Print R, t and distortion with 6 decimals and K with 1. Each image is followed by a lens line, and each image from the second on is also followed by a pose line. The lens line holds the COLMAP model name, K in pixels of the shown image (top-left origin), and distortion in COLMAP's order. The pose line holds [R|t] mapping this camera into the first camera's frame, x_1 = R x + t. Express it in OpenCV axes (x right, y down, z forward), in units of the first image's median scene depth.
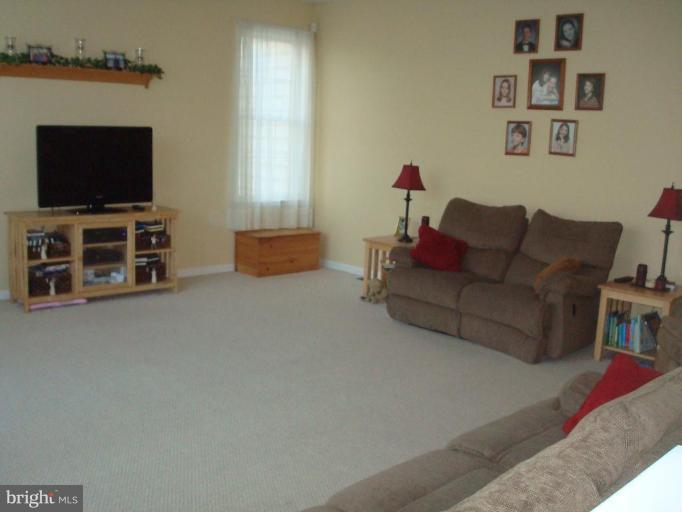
lens RADIAL K [[722.2, 0, 331.1], [0, 722.2, 255.3], [0, 0, 1]] dist [-0.053419, -0.151799]
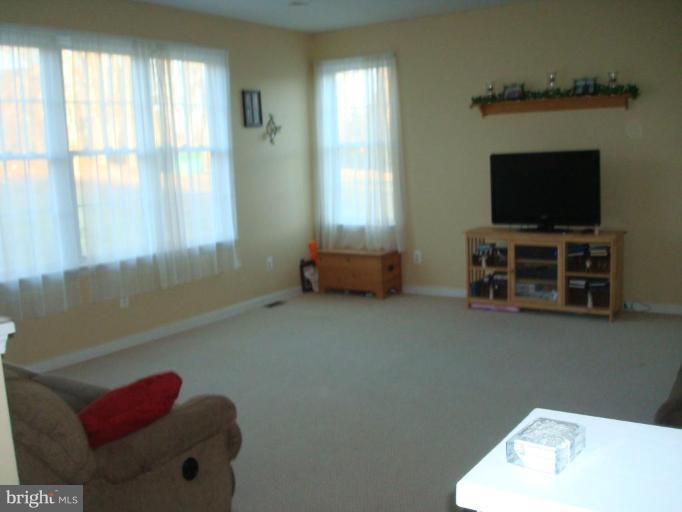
lens RADIAL K [[722.2, 0, 331.1], [0, 722.2, 255.3], [0, 0, 1]] dist [-0.053419, -0.151799]
pose [[0.213987, 0.083299, -0.973278, 0.660302], [-0.113973, 0.991681, 0.059816, -0.053191], [0.970165, 0.098128, 0.221701, 0.455273]]
